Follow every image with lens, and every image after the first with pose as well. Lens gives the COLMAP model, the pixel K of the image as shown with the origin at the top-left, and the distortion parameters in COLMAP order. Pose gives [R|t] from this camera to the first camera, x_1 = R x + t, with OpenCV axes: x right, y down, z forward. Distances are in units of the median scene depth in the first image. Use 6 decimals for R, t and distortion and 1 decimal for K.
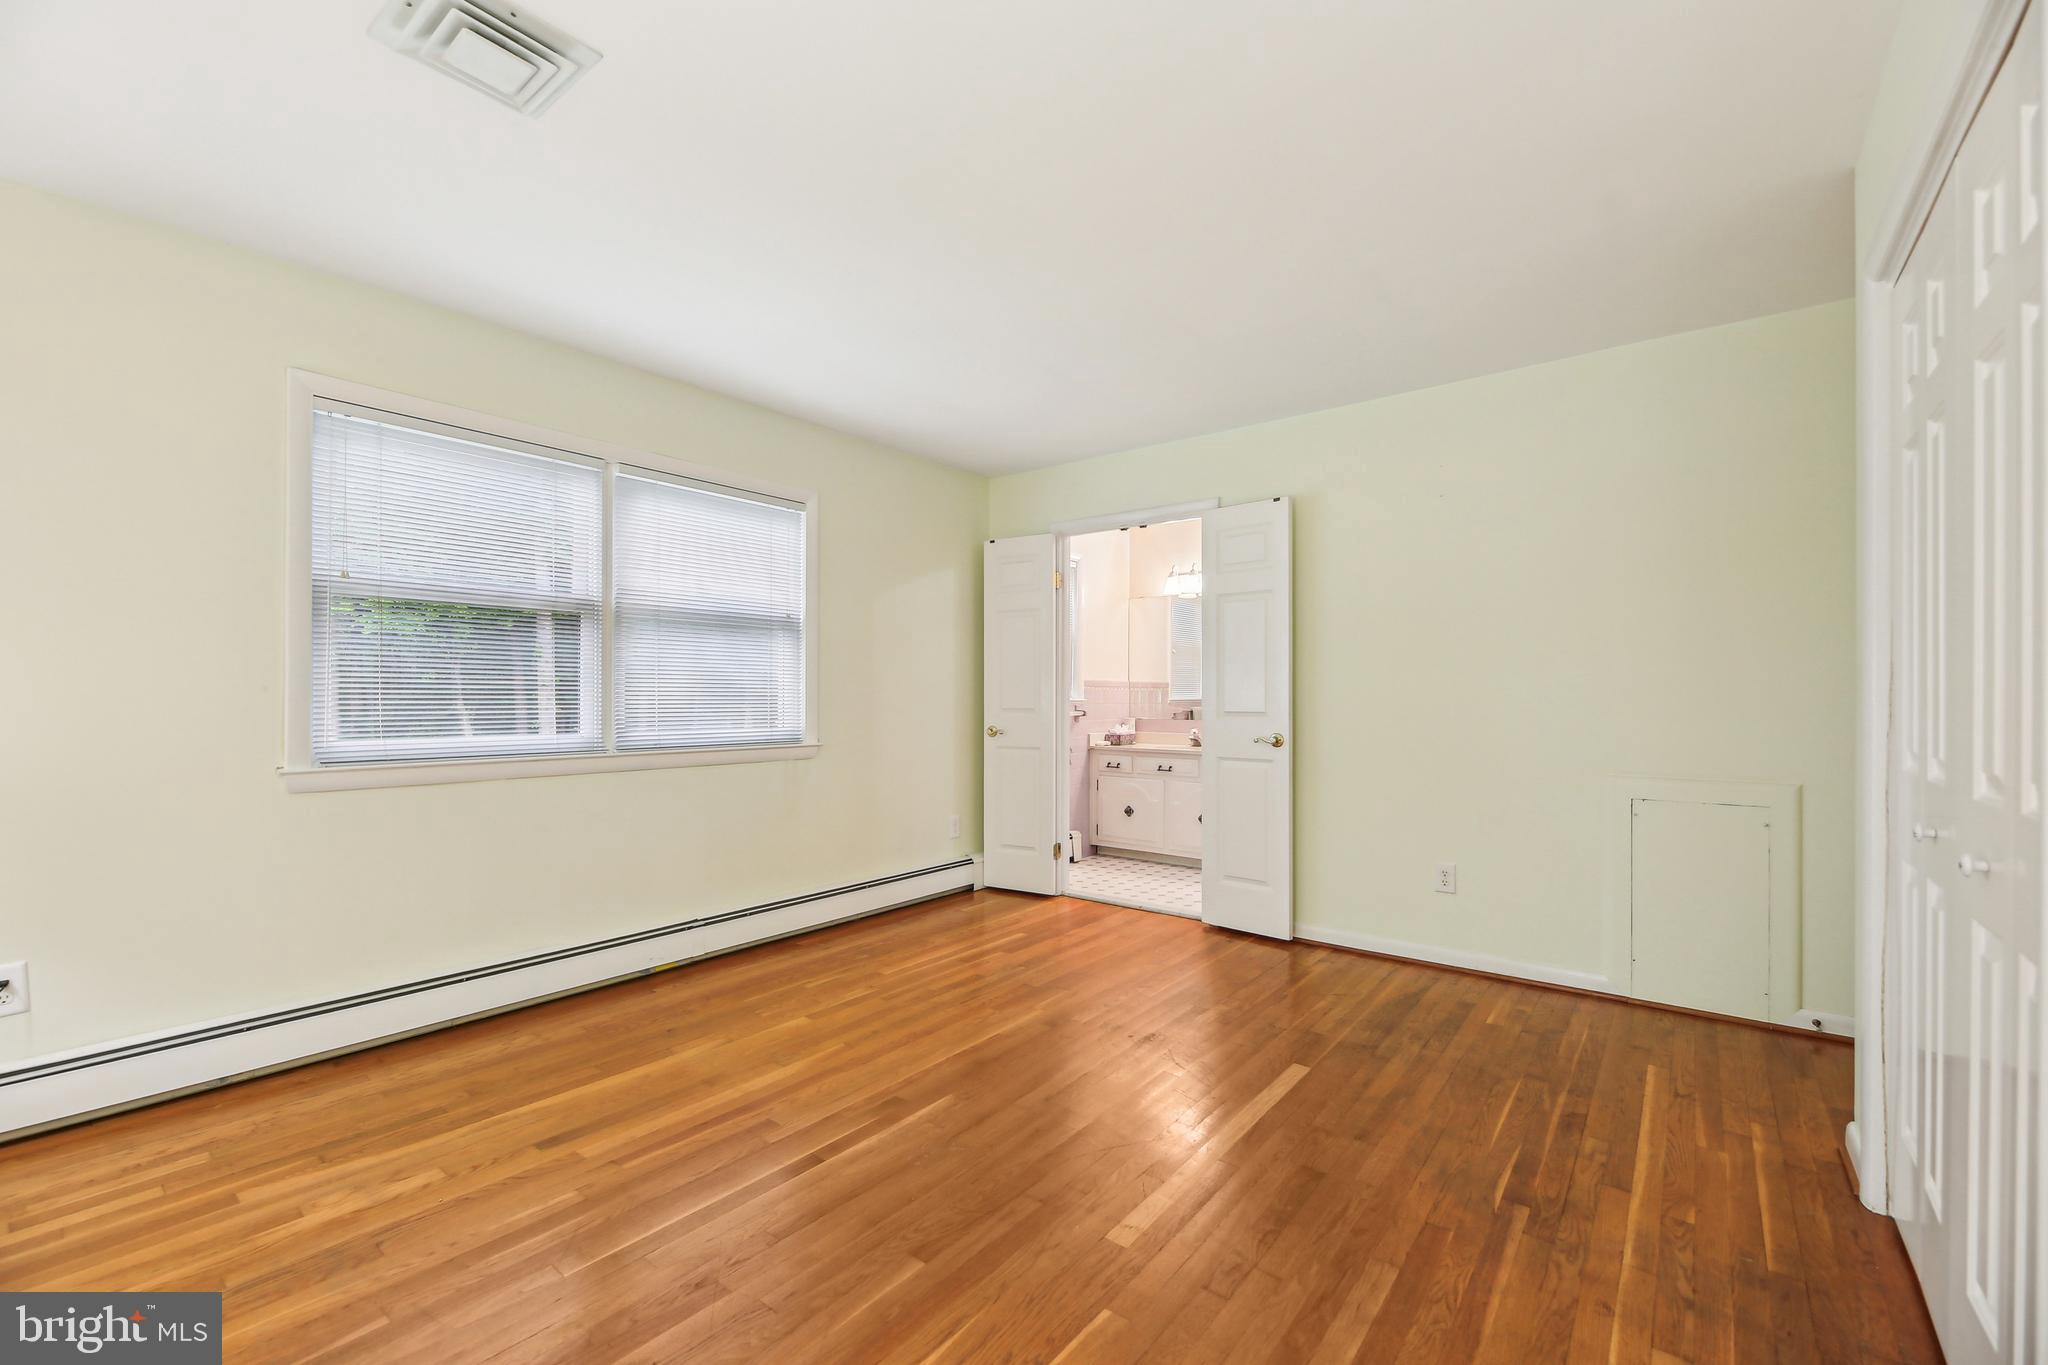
lens RADIAL K [[854.1, 0, 1025.8], [0, 854.1, 695.3], [0, 0, 1]] dist [-0.004373, -0.000518]
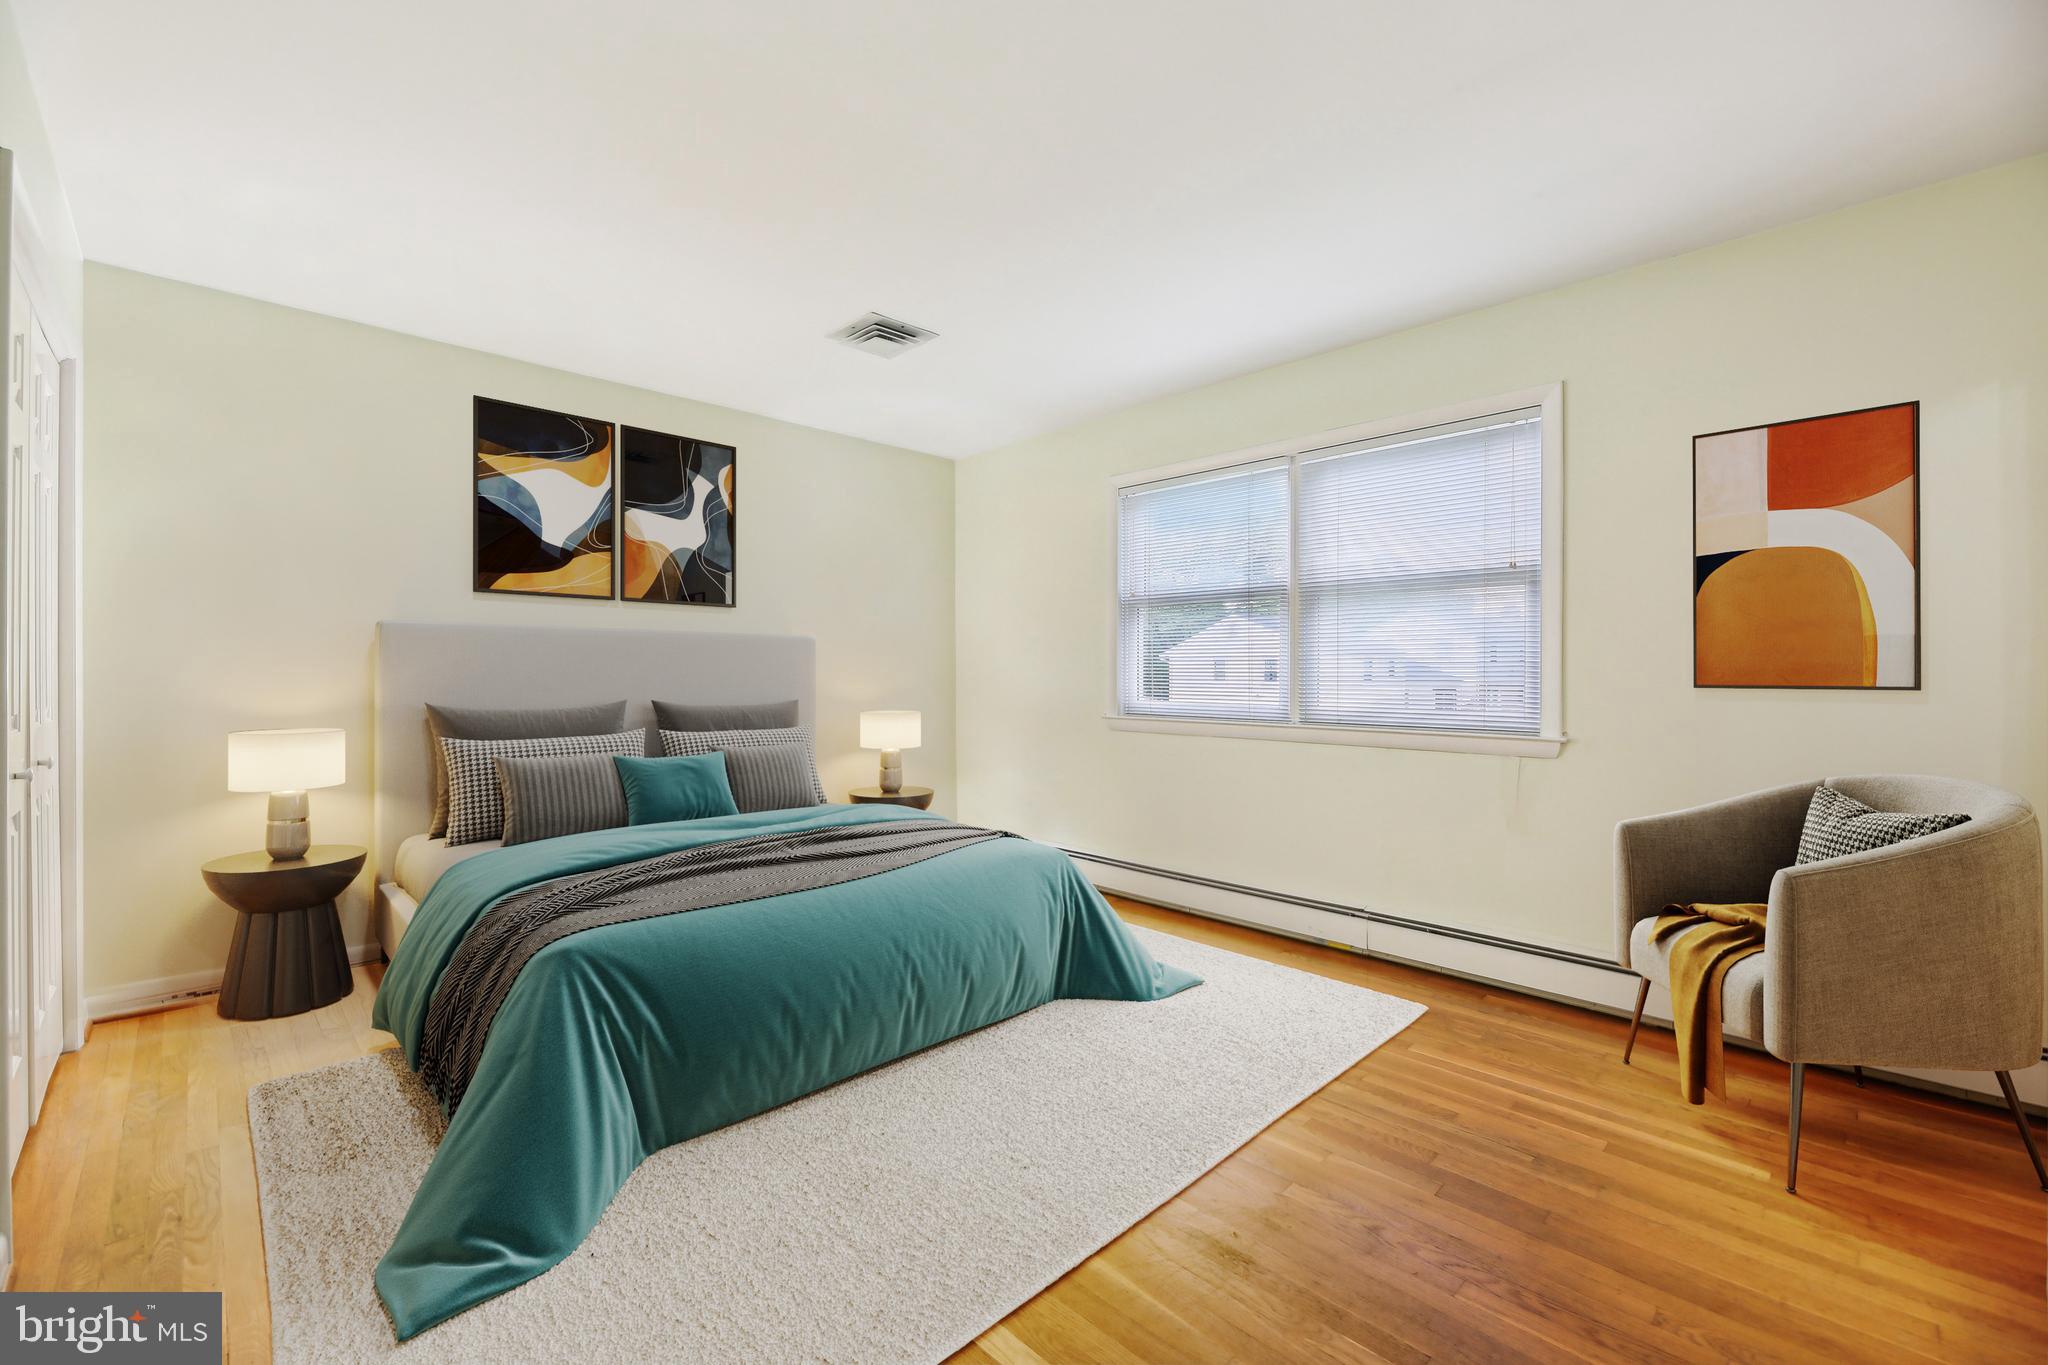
lens RADIAL K [[854.1, 0, 1026.0], [0, 854.1, 671.6], [0, 0, 1]] dist [-0.004373, -0.000518]
pose [[-0.124601, -0.002804, -0.992203, 0.569721], [-0.001522, 0.999995, -0.002634, 0.004072], [0.992206, 0.001182, -0.124605, 0.722420]]
